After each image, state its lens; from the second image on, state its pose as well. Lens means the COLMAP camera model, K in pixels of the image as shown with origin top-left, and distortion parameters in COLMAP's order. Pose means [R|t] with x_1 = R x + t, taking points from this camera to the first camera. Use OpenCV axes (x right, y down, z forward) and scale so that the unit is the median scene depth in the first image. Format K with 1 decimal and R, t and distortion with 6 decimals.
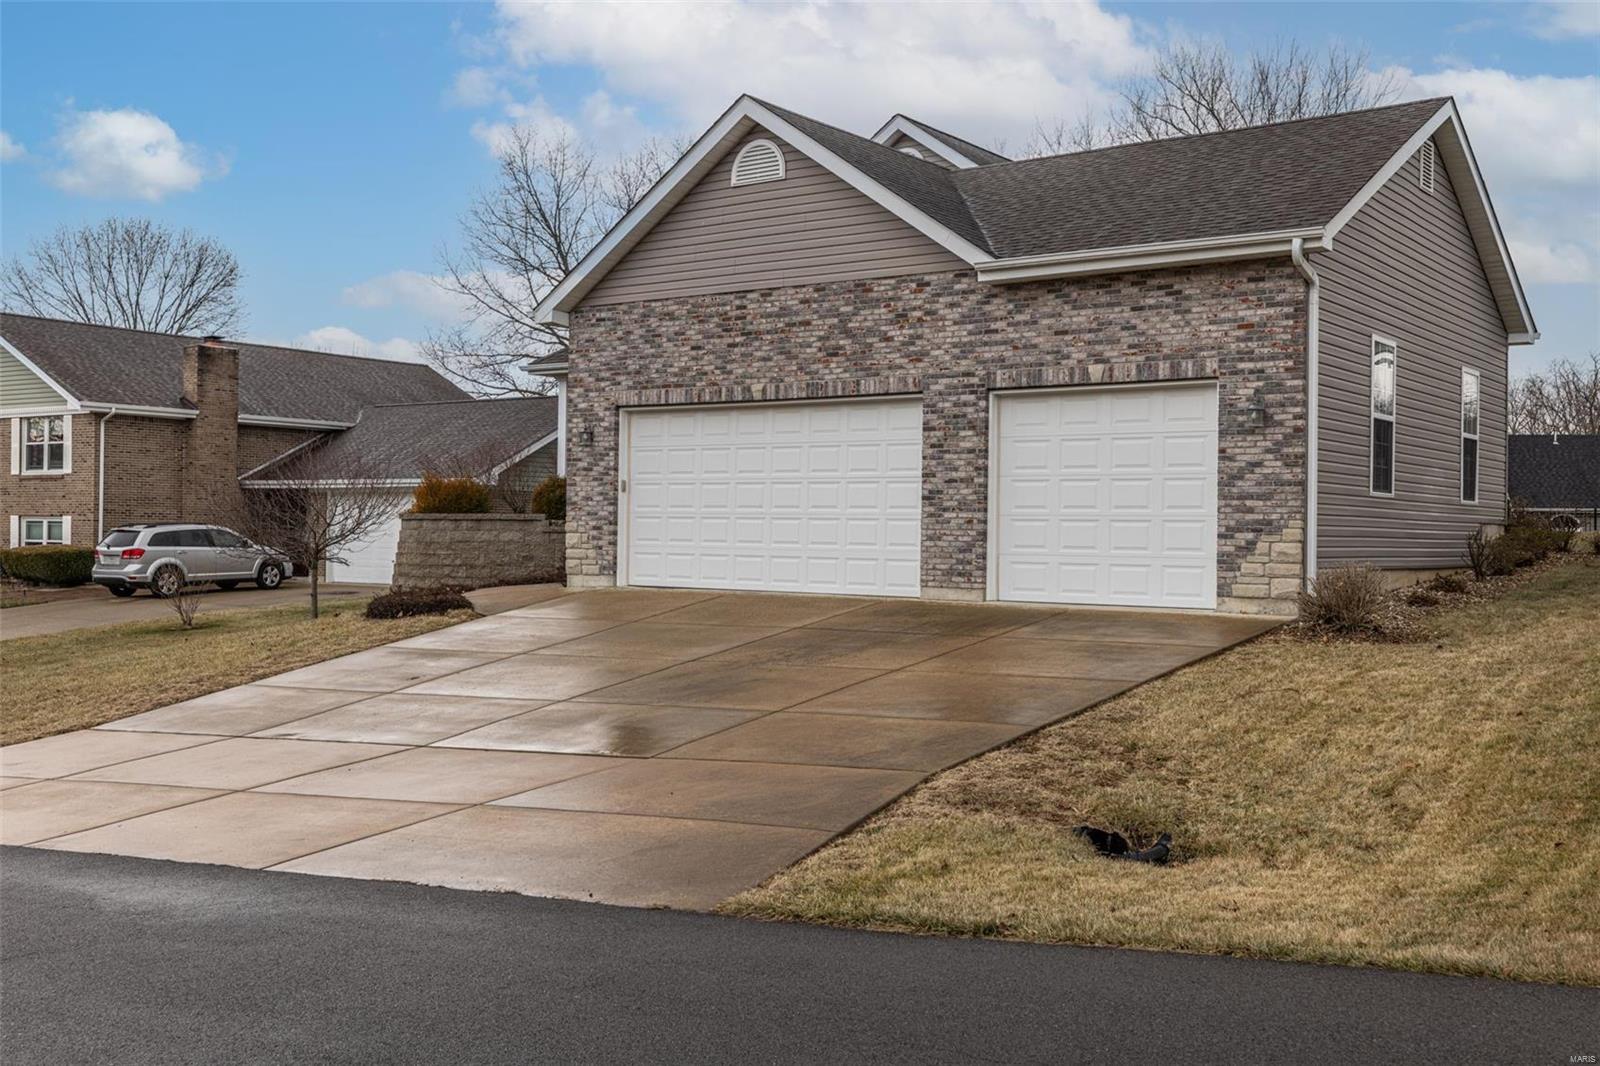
lens RADIAL K [[1626.5, 0, 802.5], [0, 1626.5, 537.6], [0, 0, 1]] dist [-0.002375, 0.000000]
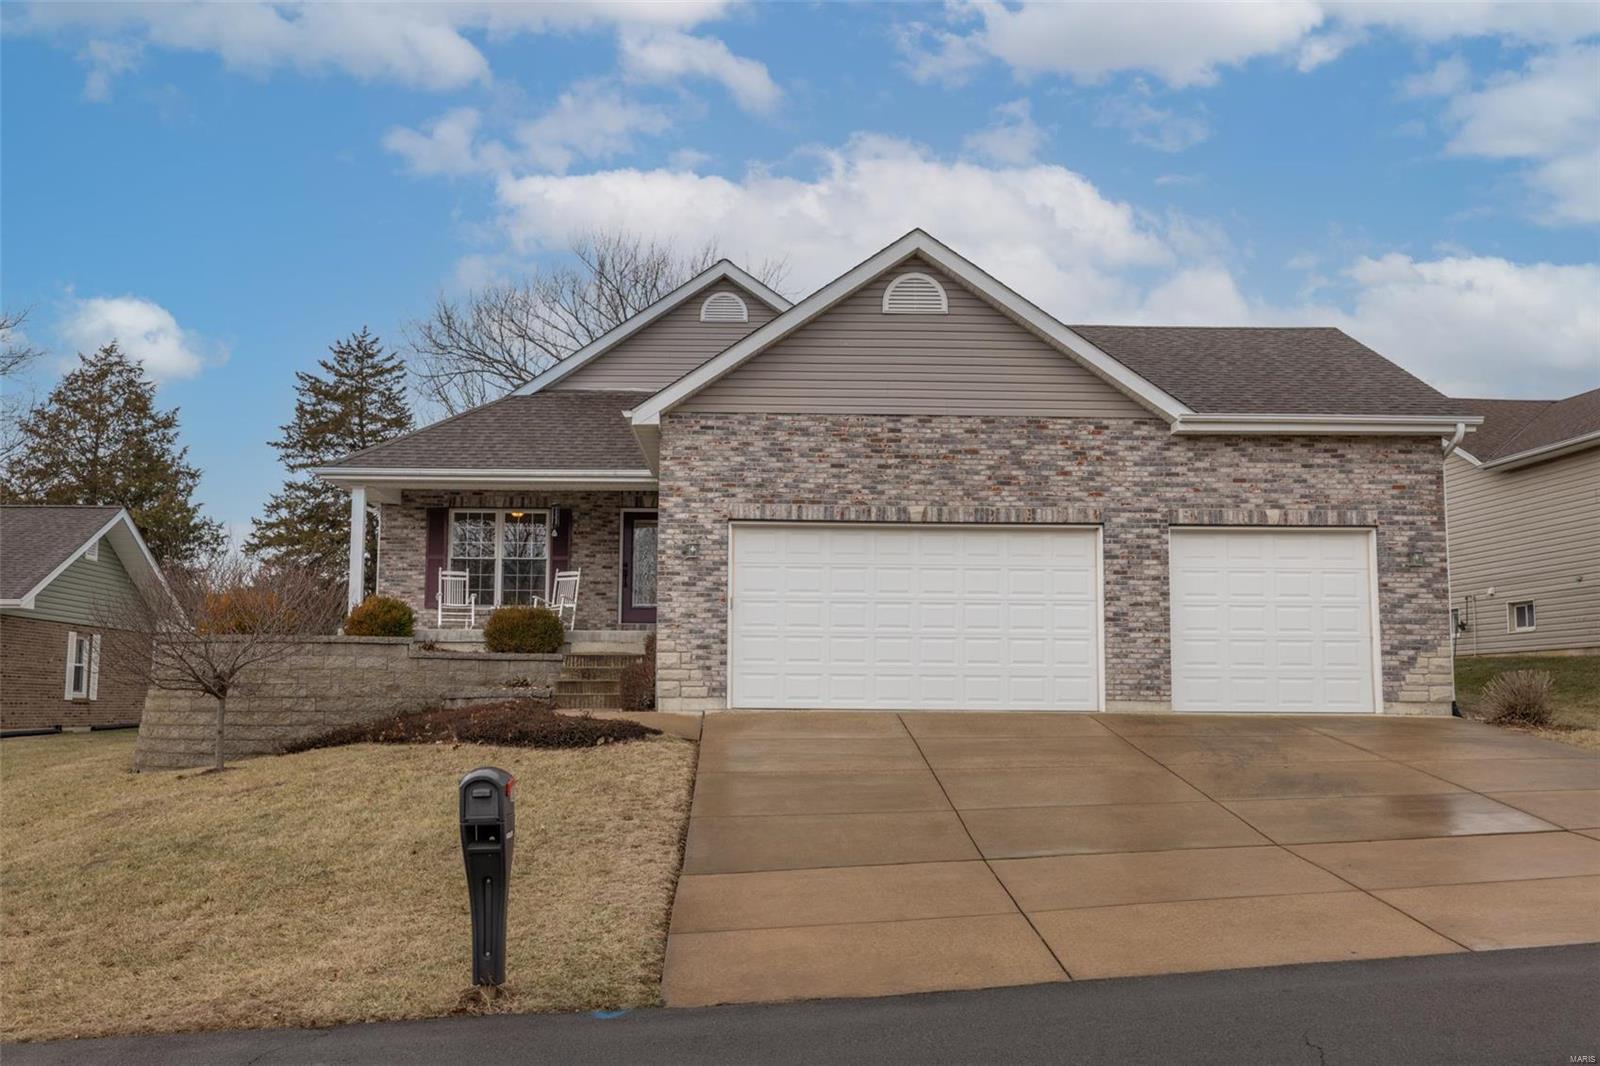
lens RADIAL K [[1626.5, 0, 799.4], [0, 1626.5, 531.5], [0, 0, 1]] dist [-0.002375, 0.000000]
pose [[0.784588, 0.058399, 0.617261, -0.761843], [0.005362, 0.994878, -0.100940, 0.026101], [-0.619994, 0.082507, 0.780257, 0.262976]]
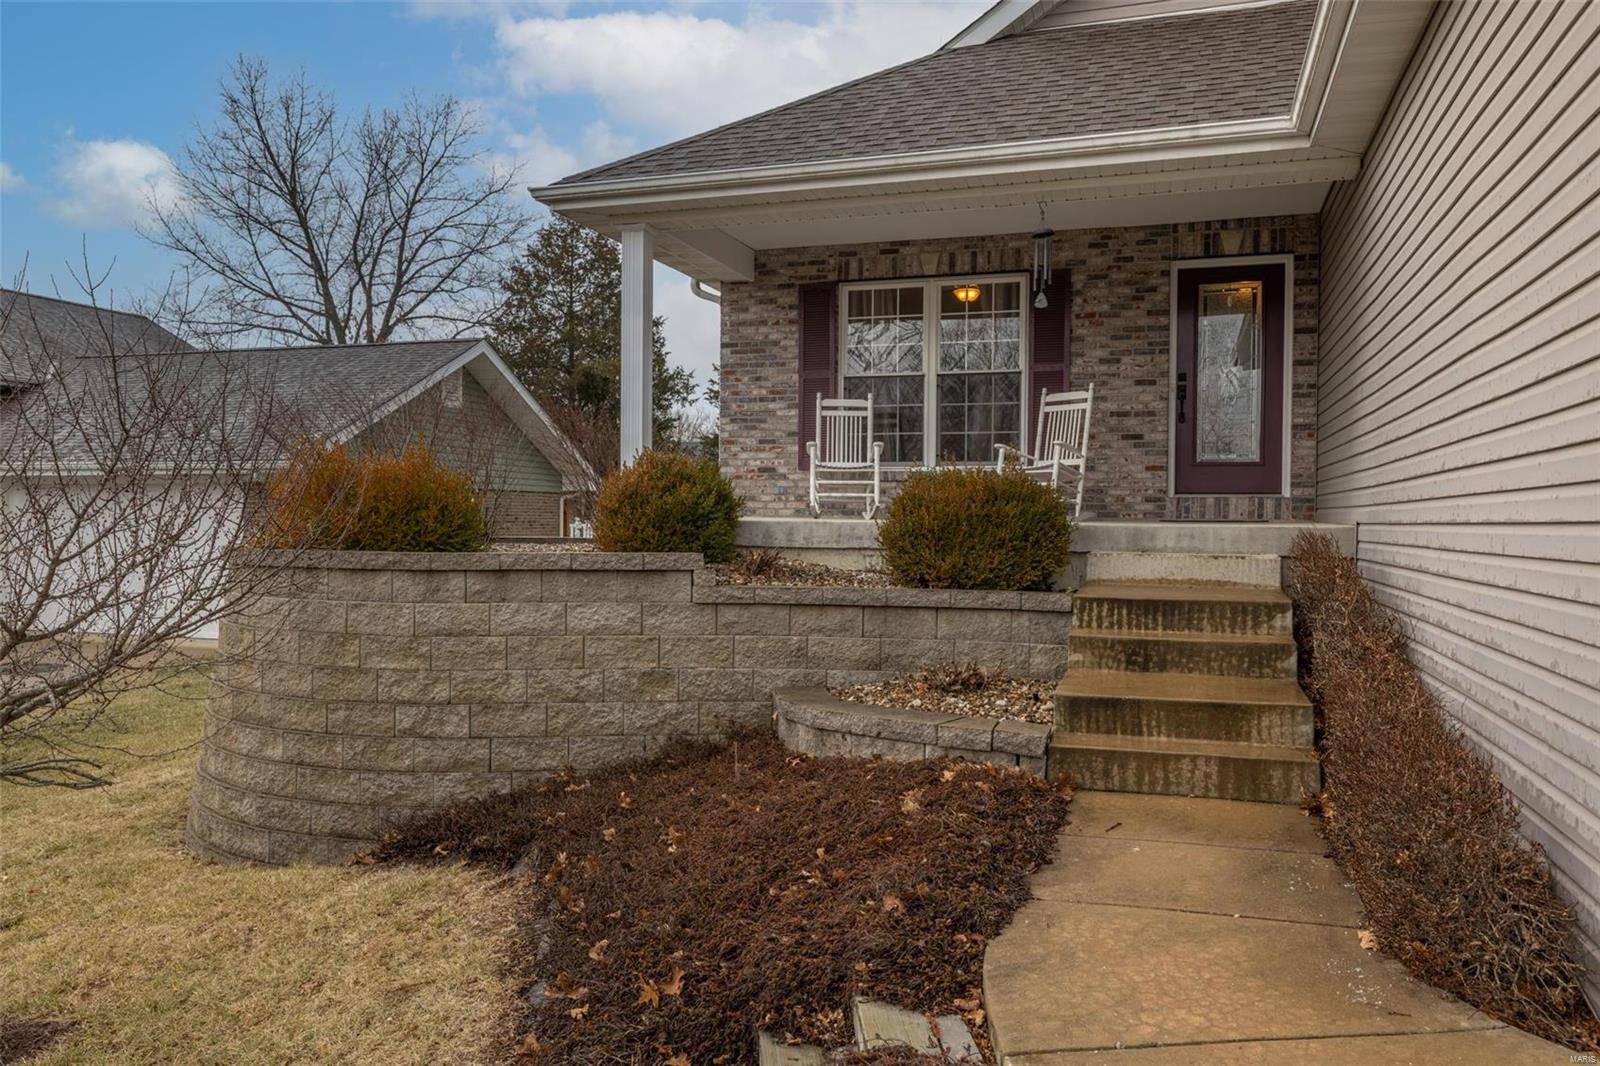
lens RADIAL K [[1155.3, 0, 792.4], [0, 1155.3, 532.1], [0, 0, 1]] dist [-0.035942, 0.002934]
pose [[0.947704, -0.012399, 0.318909, -0.313144], [0.006433, 0.999784, 0.019754, -0.033974], [-0.319085, -0.016670, 0.947580, 1.064589]]
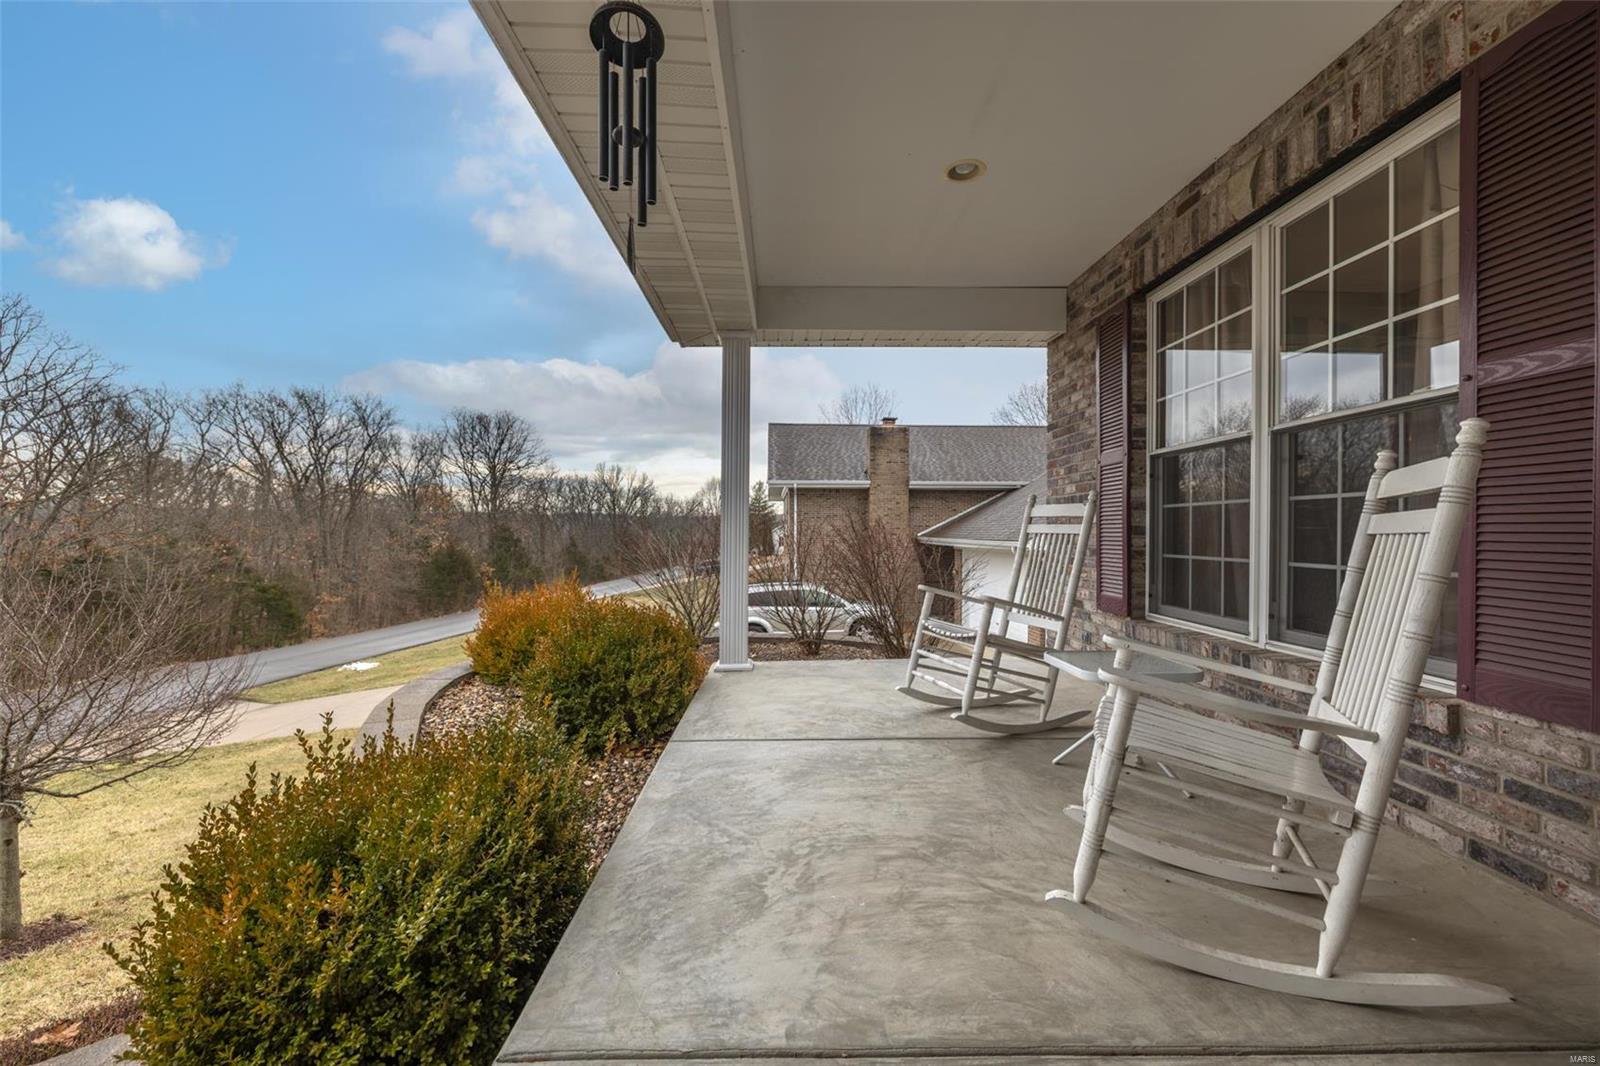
lens RADIAL K [[668.2, 0, 802.4], [0, 668.2, 532.1], [0, 0, 1]] dist [-0.001110, -0.000139]
pose [[0.613543, -0.014241, -0.789533, -0.027037], [0.009257, 0.999898, -0.010842, -0.075216], [0.789607, -0.000657, 0.613612, 1.394086]]
